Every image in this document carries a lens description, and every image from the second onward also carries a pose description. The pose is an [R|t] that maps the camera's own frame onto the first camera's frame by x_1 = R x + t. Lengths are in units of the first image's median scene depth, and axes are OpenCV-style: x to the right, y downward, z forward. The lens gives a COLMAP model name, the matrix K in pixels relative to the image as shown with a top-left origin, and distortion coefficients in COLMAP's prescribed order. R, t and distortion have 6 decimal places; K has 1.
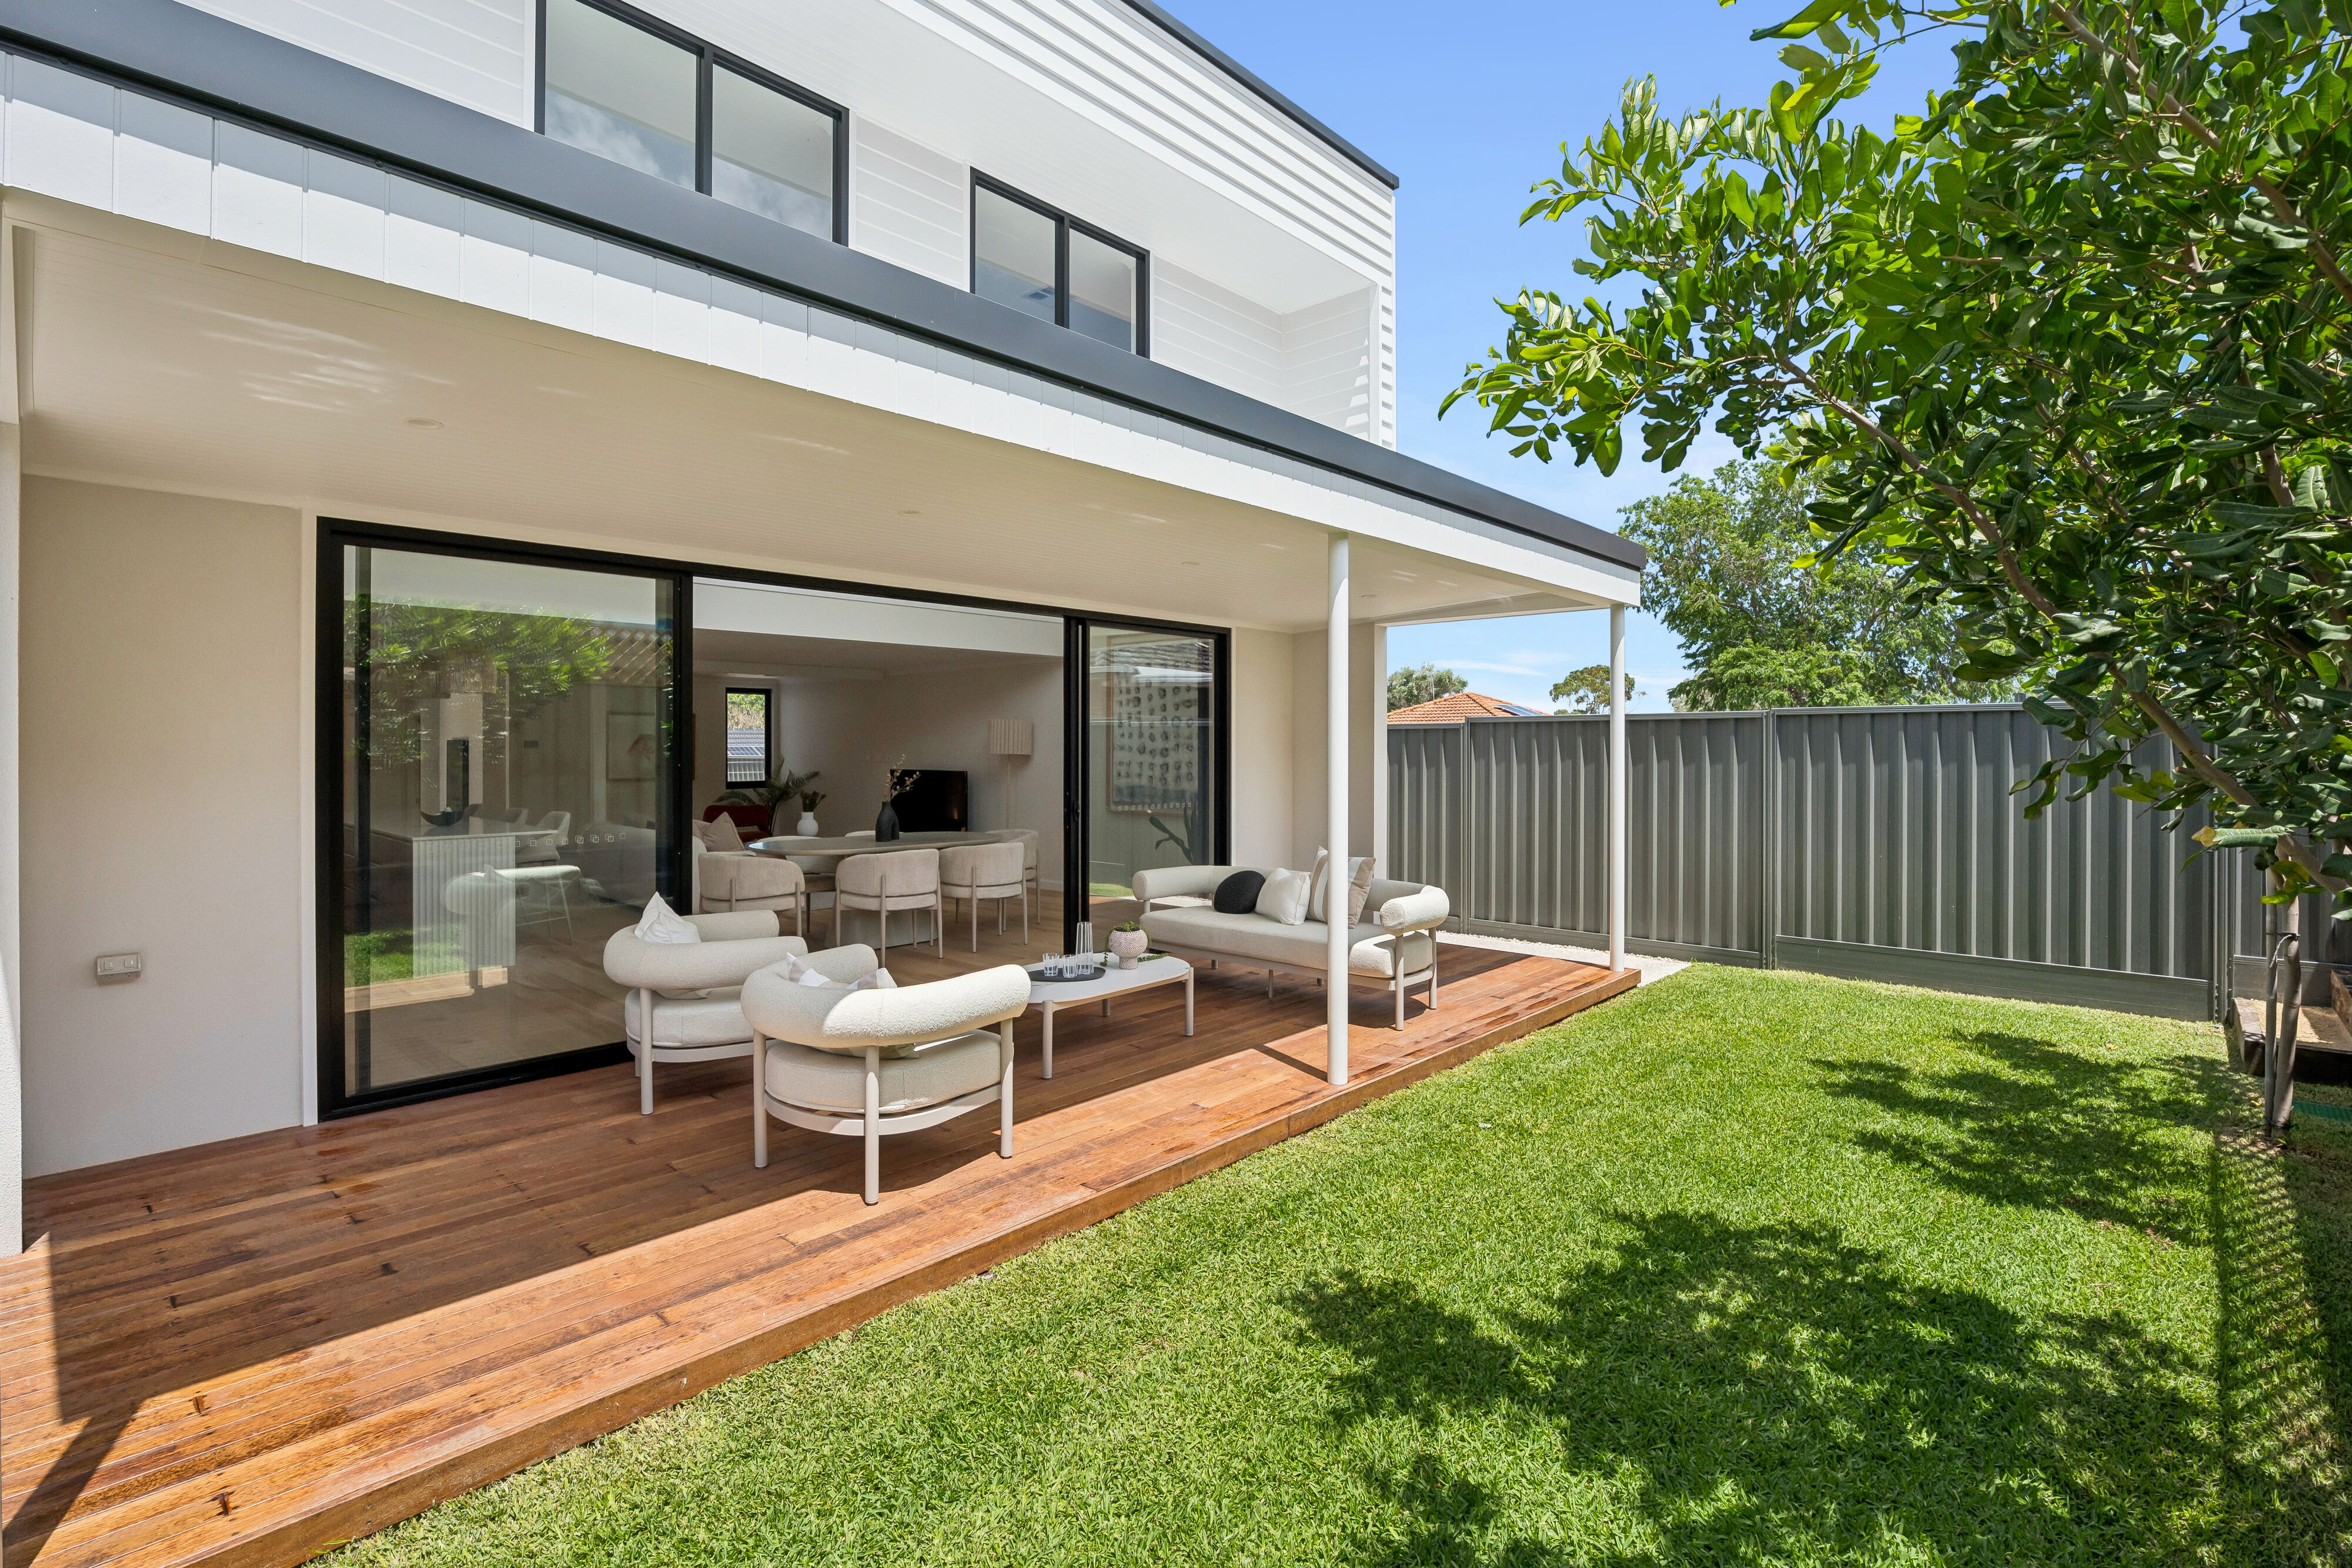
lens RADIAL K [[1083.3, 0, 1172.8], [0, 1083.3, 754.9], [0, 0, 1]] dist [-0.023105, 0.000130]
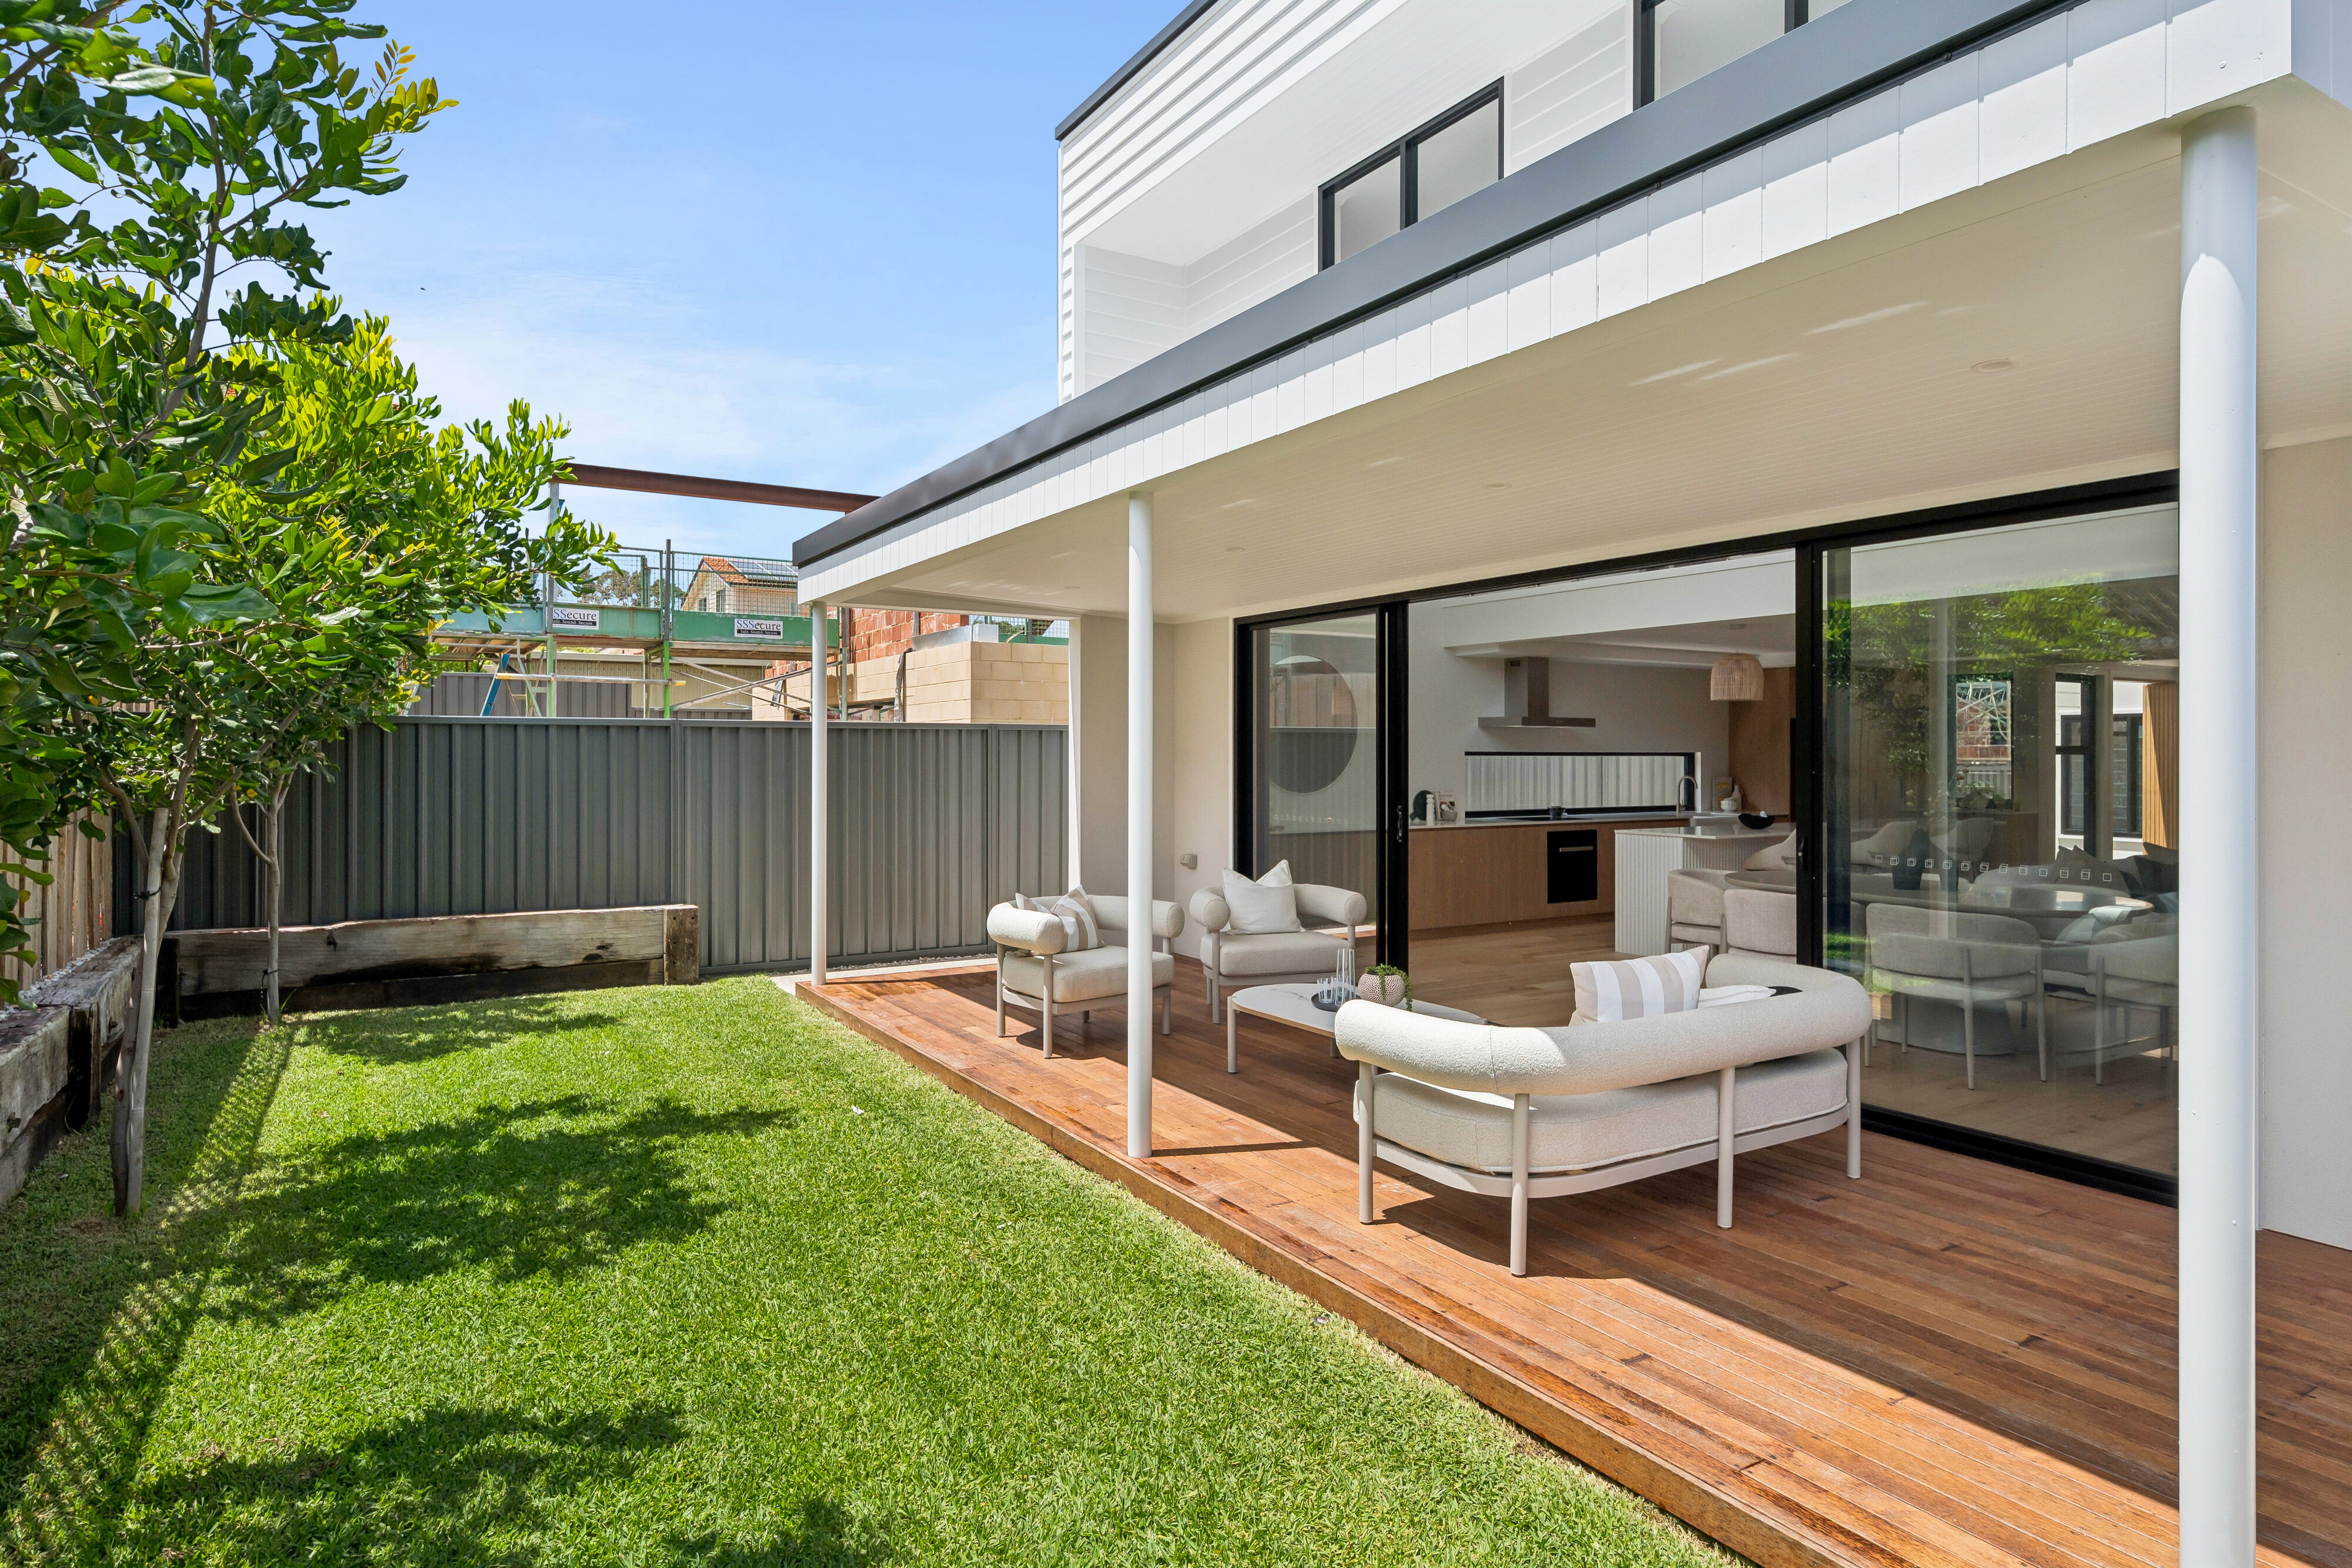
lens RADIAL K [[1325.1, 0, 1174.1], [0, 1325.1, 746.0], [0, 0, 1]] dist [0.002217, 0.000320]
pose [[-0.273904, 0.000076, -0.961757, 1.330744], [-0.004180, 0.999990, 0.001269, -0.016823], [0.961748, 0.004367, -0.273901, 1.536130]]
